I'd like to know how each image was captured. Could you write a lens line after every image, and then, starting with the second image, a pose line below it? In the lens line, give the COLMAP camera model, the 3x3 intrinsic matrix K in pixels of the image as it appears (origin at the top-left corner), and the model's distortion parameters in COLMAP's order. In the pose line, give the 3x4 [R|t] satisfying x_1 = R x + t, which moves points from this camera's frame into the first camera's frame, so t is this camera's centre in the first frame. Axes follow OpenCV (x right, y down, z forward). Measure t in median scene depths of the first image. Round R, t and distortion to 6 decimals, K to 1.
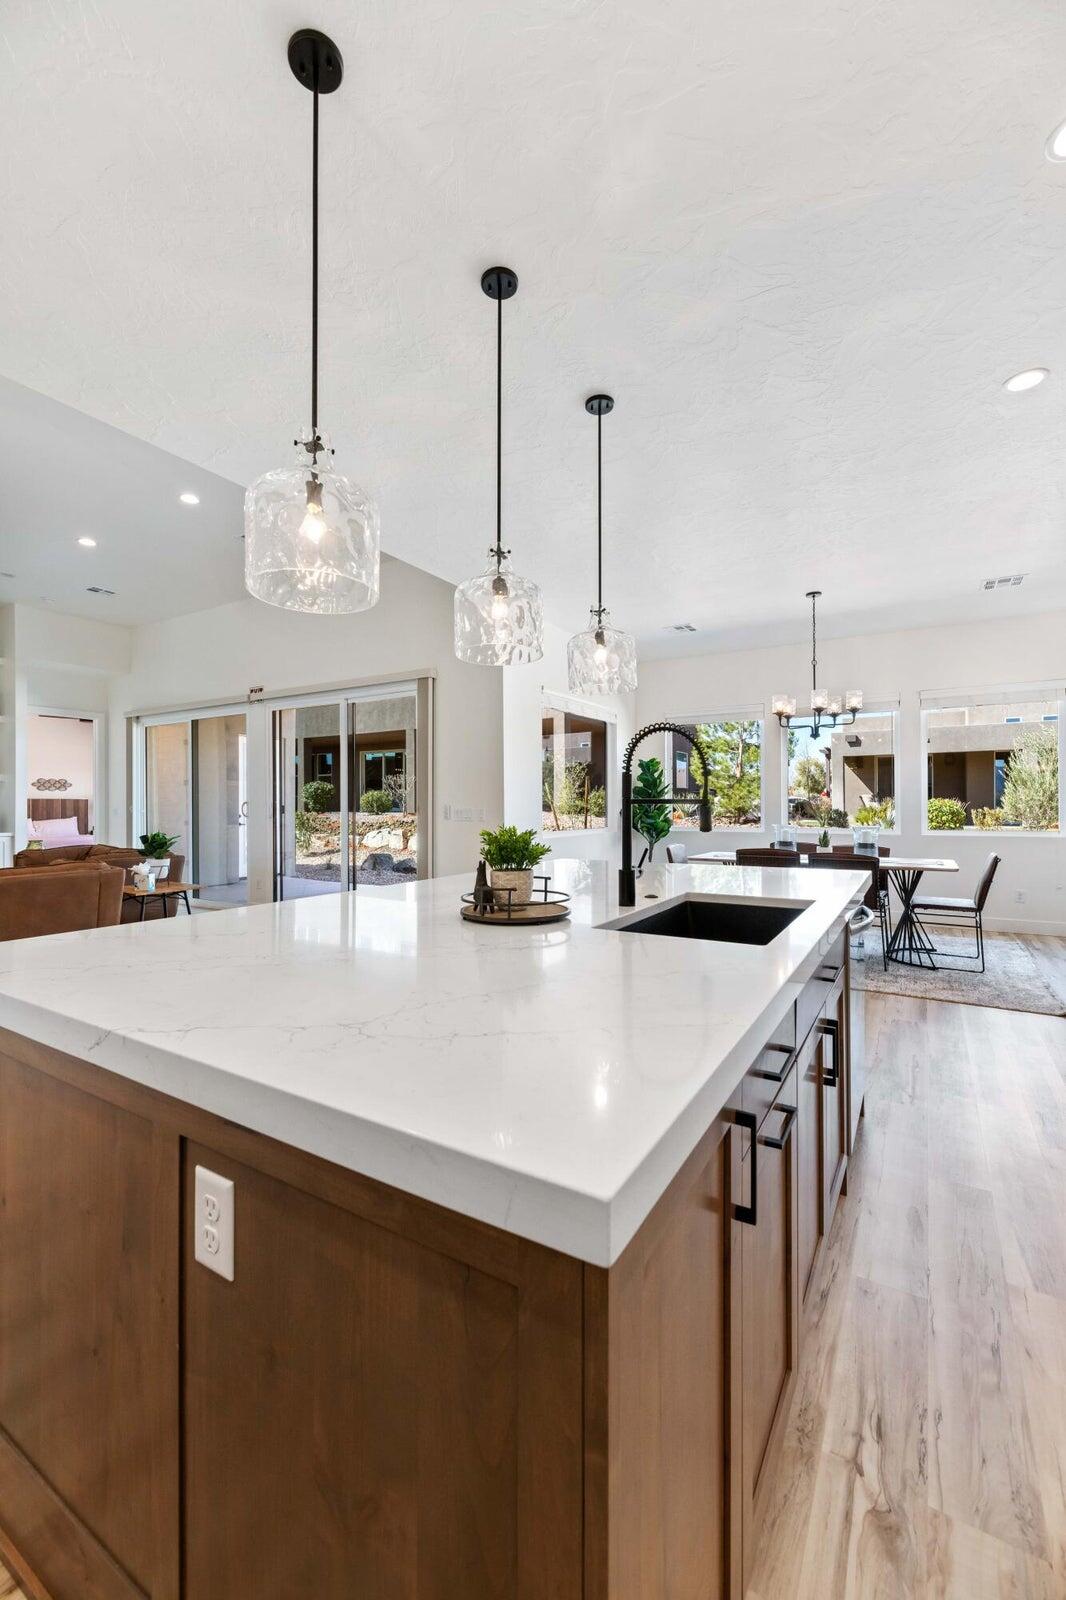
lens RADIAL K [[650.2, 0, 528.3], [0, 650.2, 808.8], [0, 0, 1]] dist [-0.000859, -0.000070]
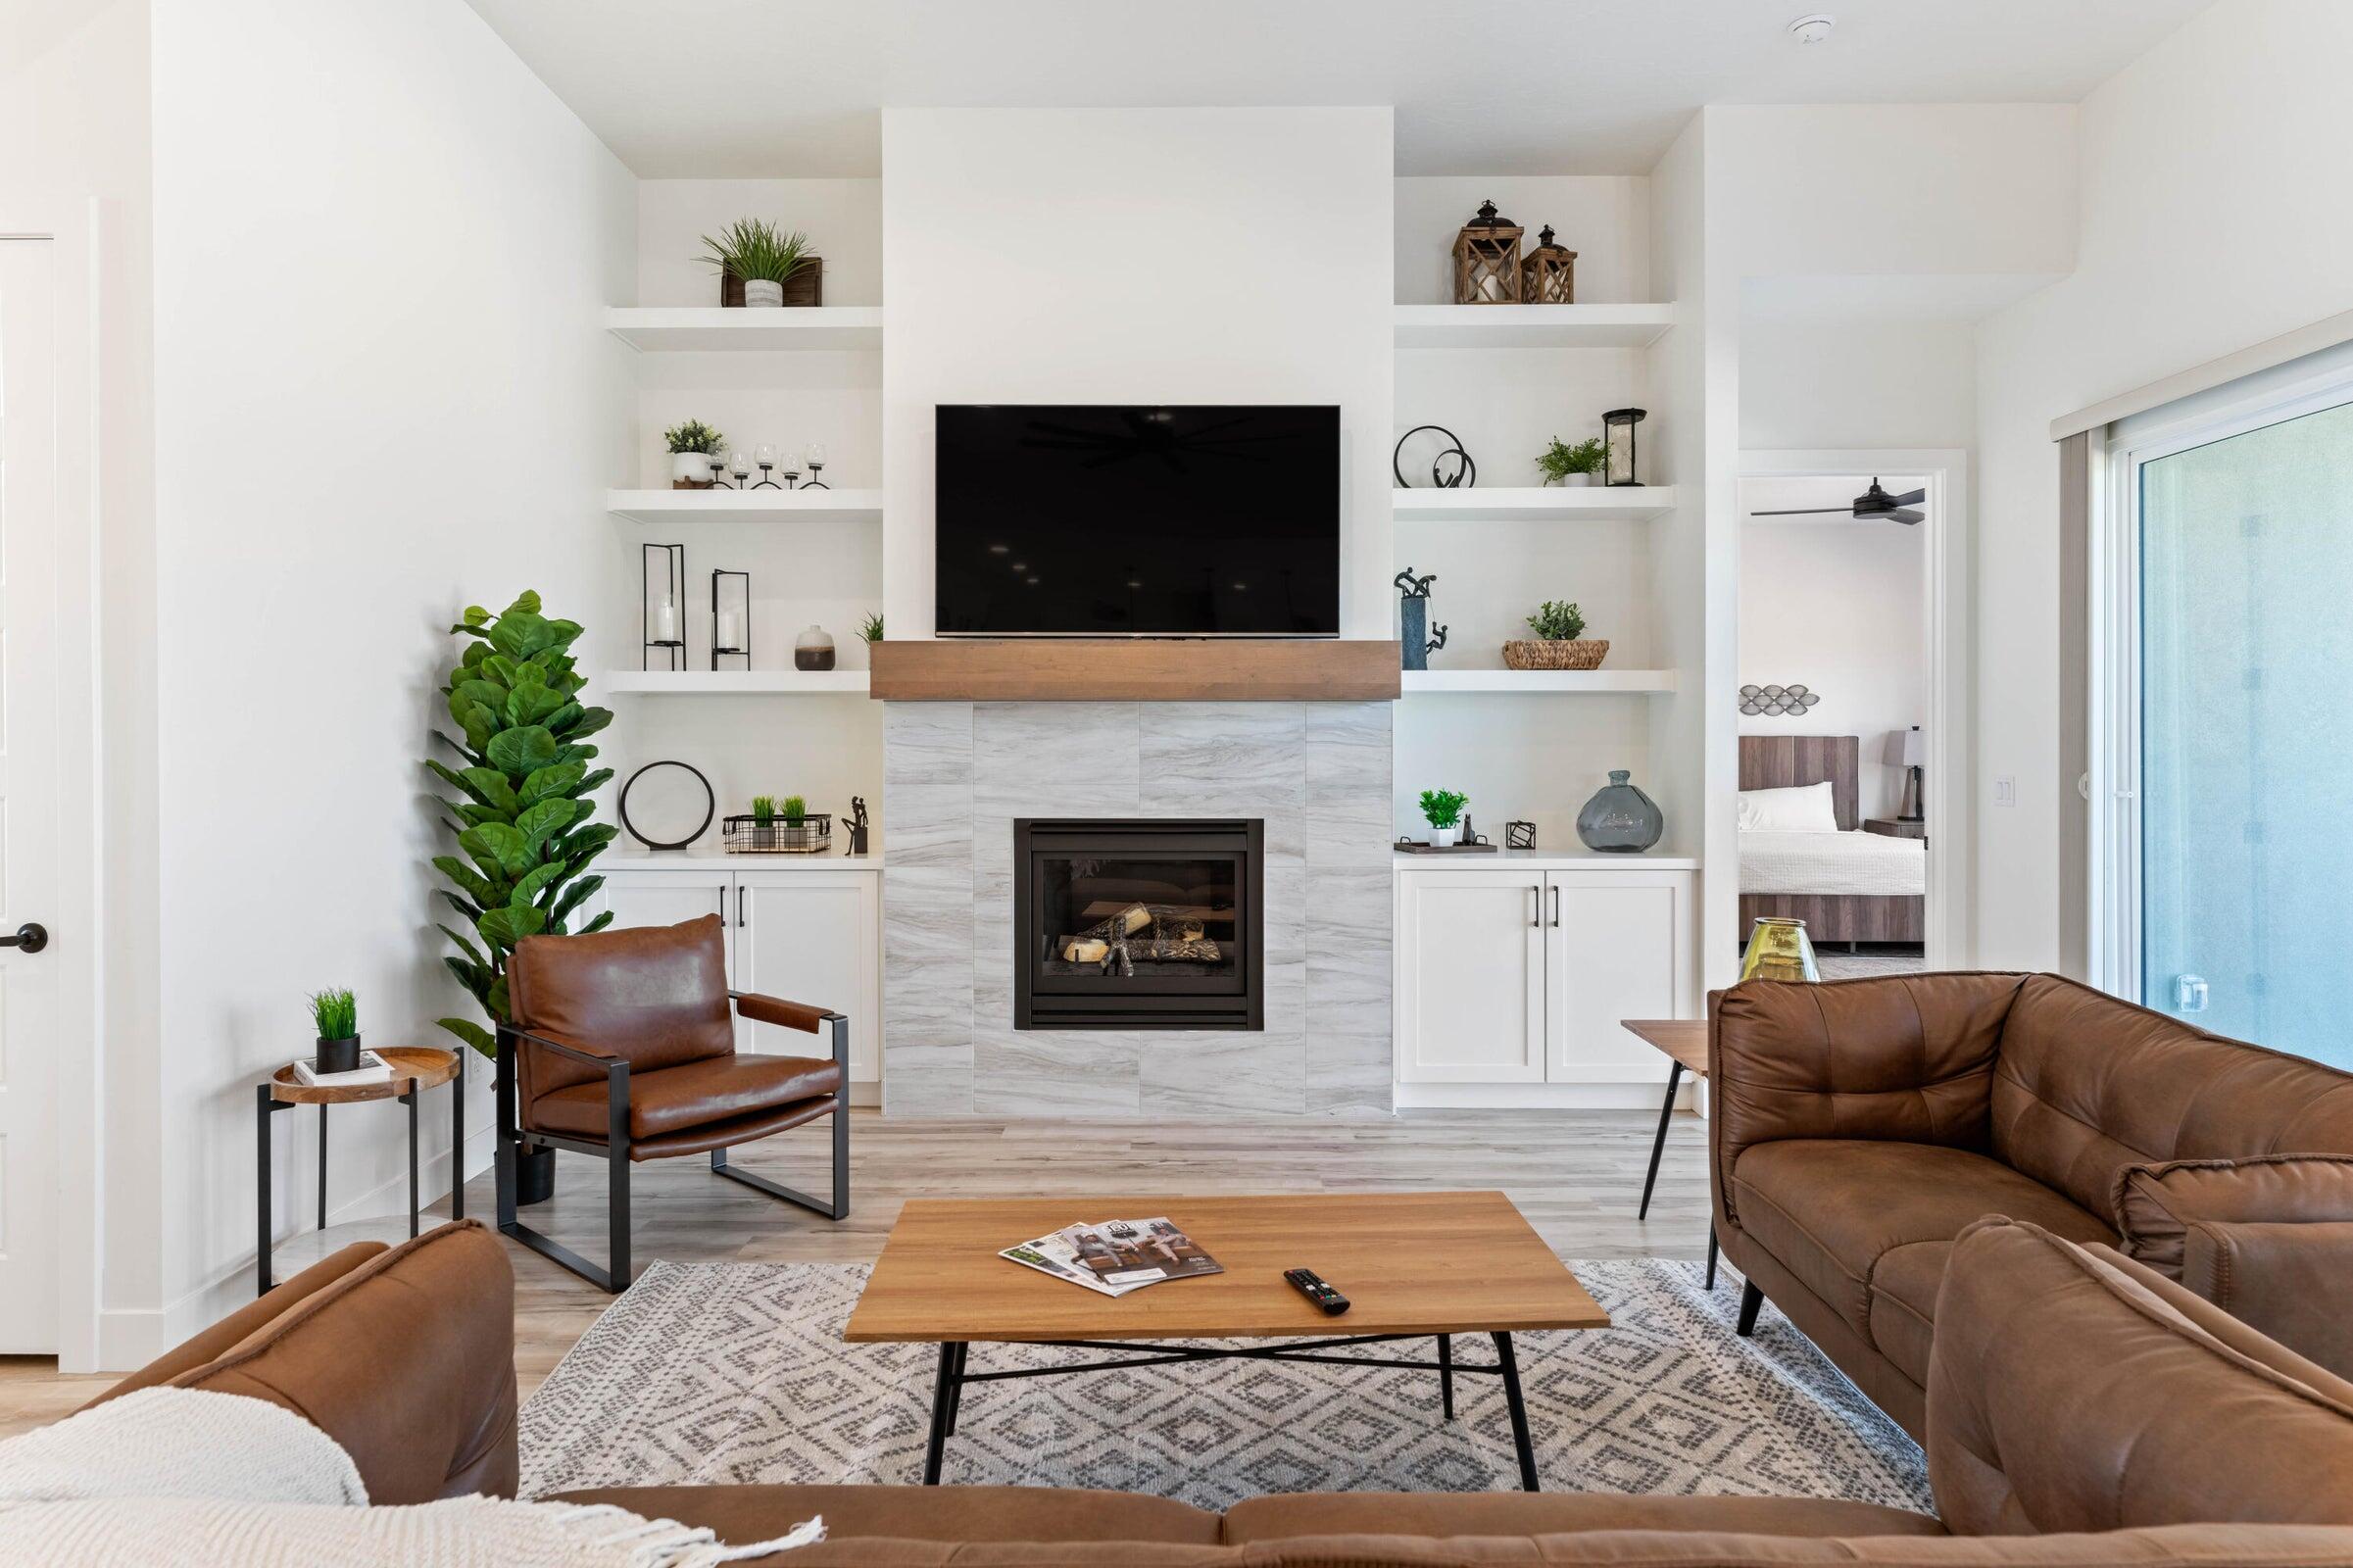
lens RADIAL K [[1335.3, 0, 1173.7], [0, 1335.3, 760.5], [0, 0, 1]] dist [0.006237, 0.000339]
pose [[0.512051, 0.010386, -0.858892, -0.229316], [0.001367, 0.999916, 0.012907, -0.011694], [0.858954, -0.007783, 0.511994, 0.281448]]
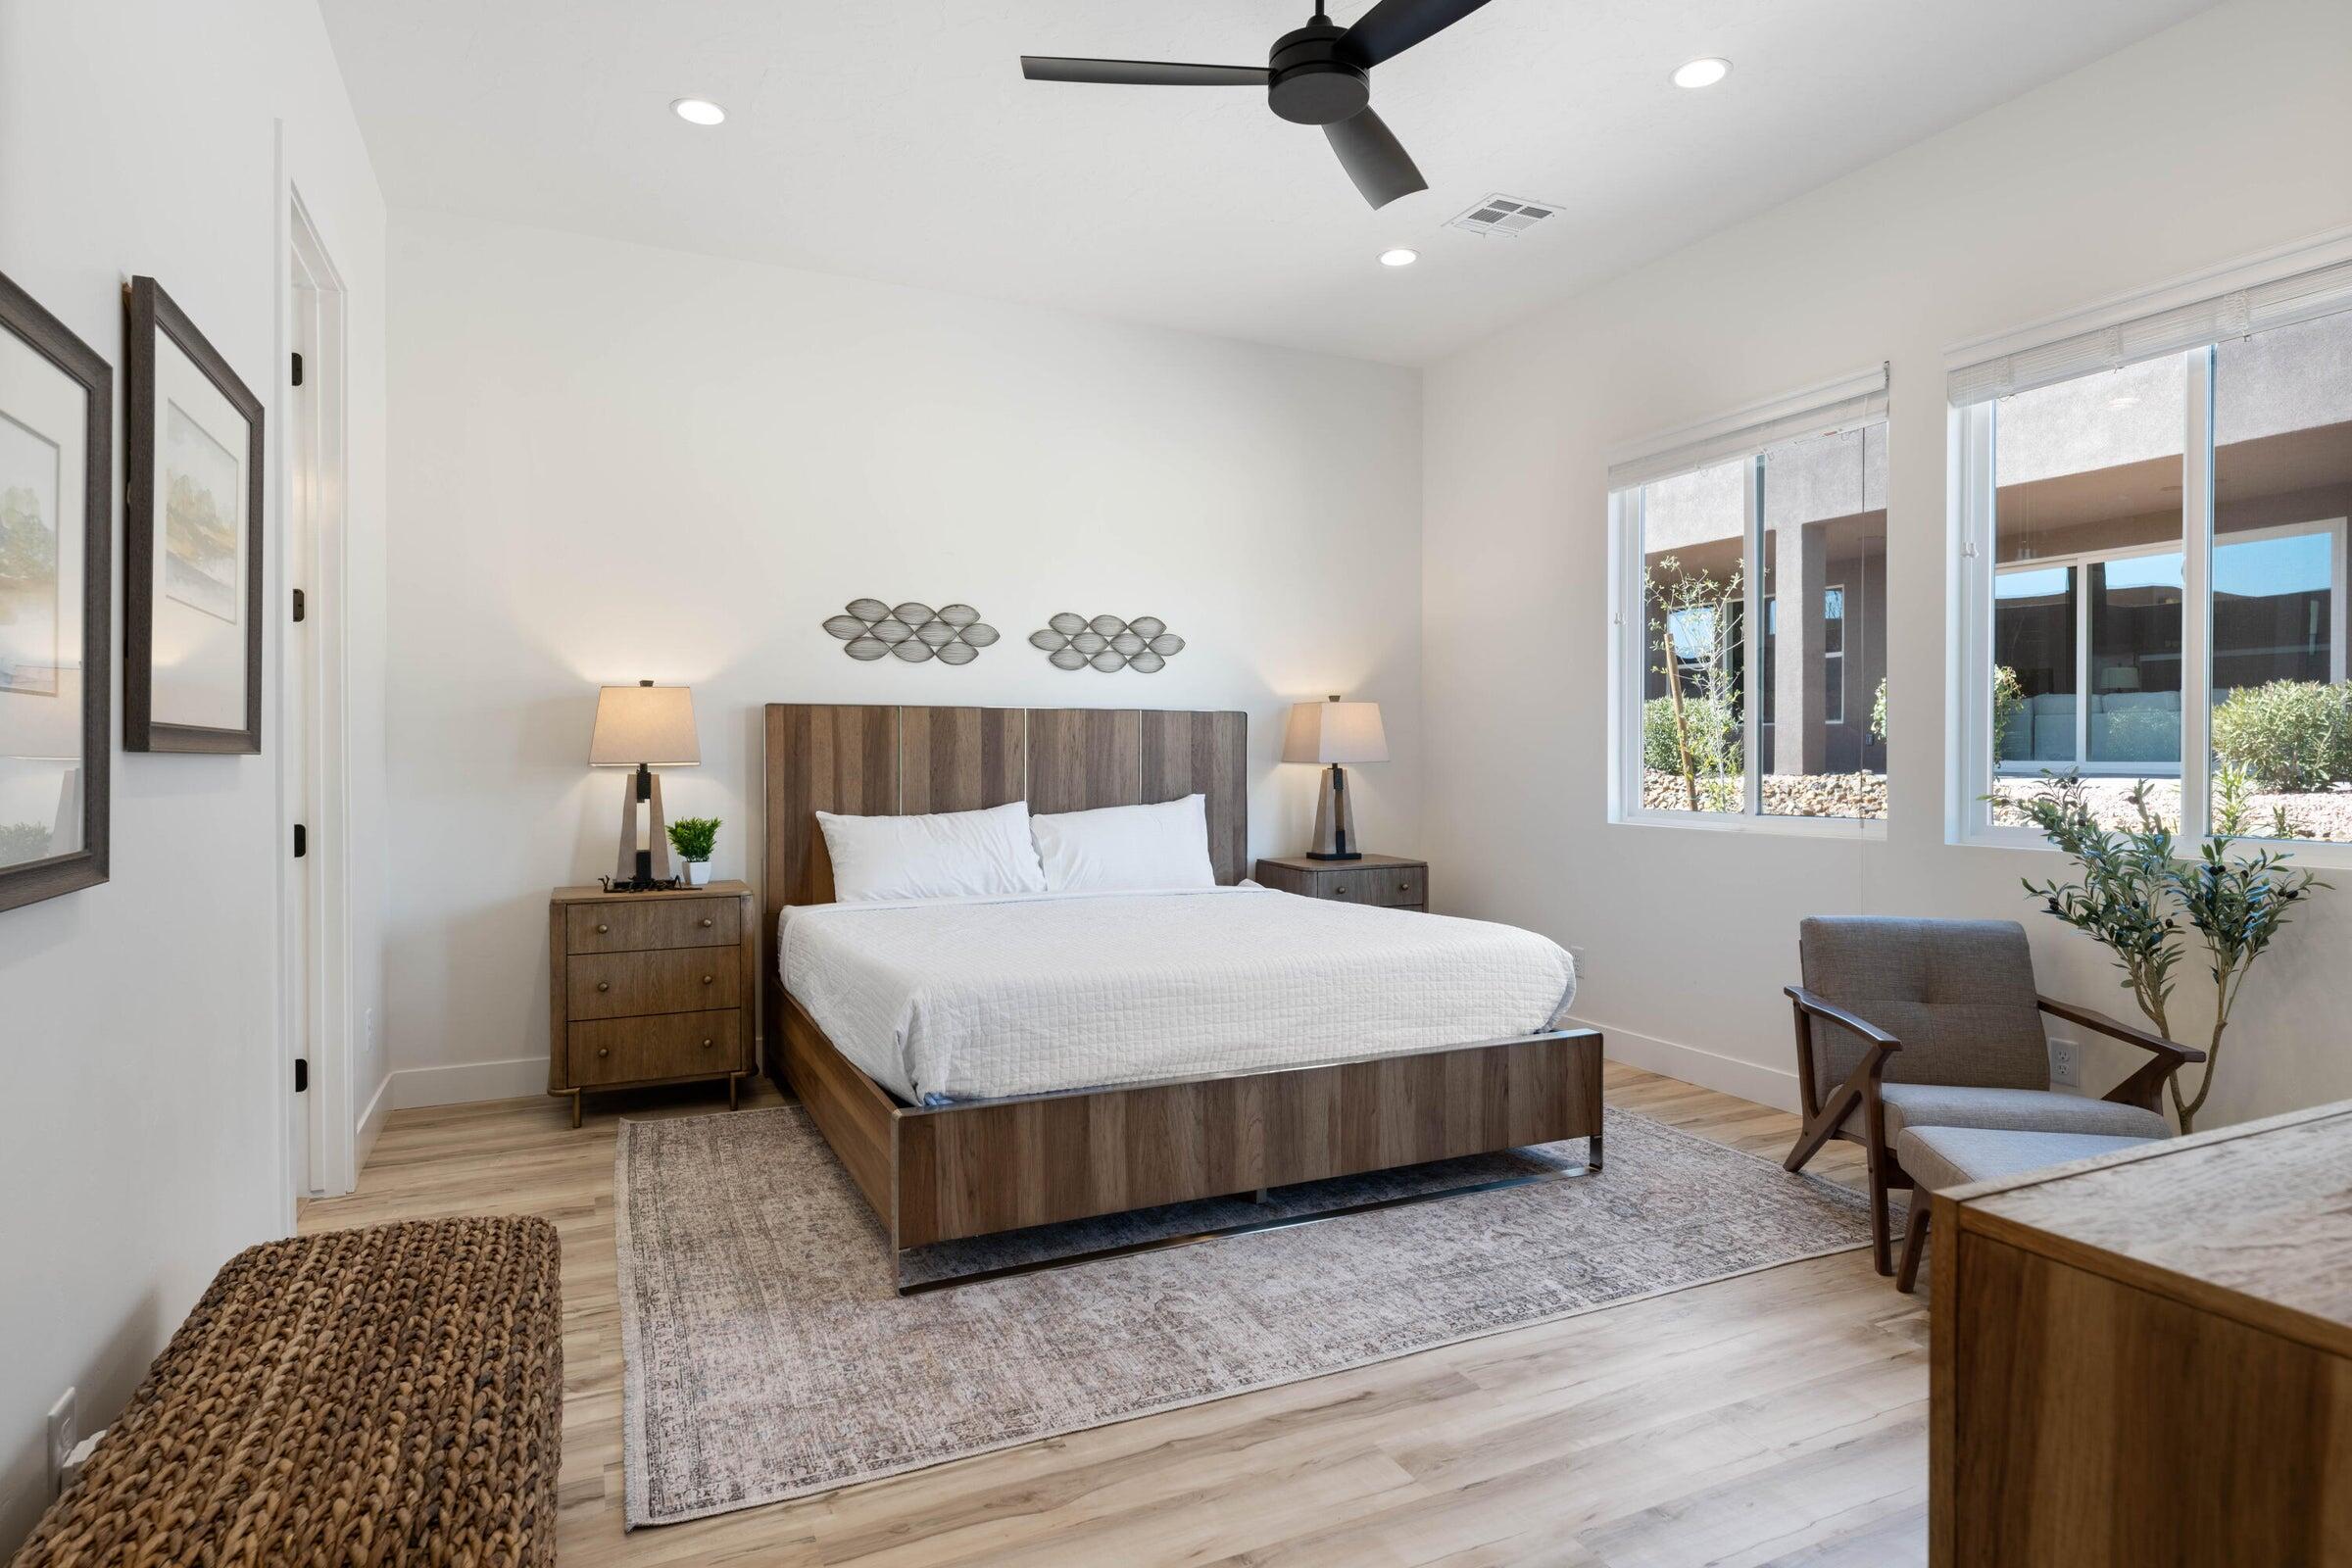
lens RADIAL K [[1286.6, 0, 1177.6], [0, 1286.6, 773.2], [0, 0, 1]] dist [0.000036, 0.000001]
pose [[0.835241, 0.008073, -0.549824, -0.490799], [-0.004074, 0.999956, 0.008492, 0.001600], [0.549869, -0.004853, 0.835237, 0.672818]]
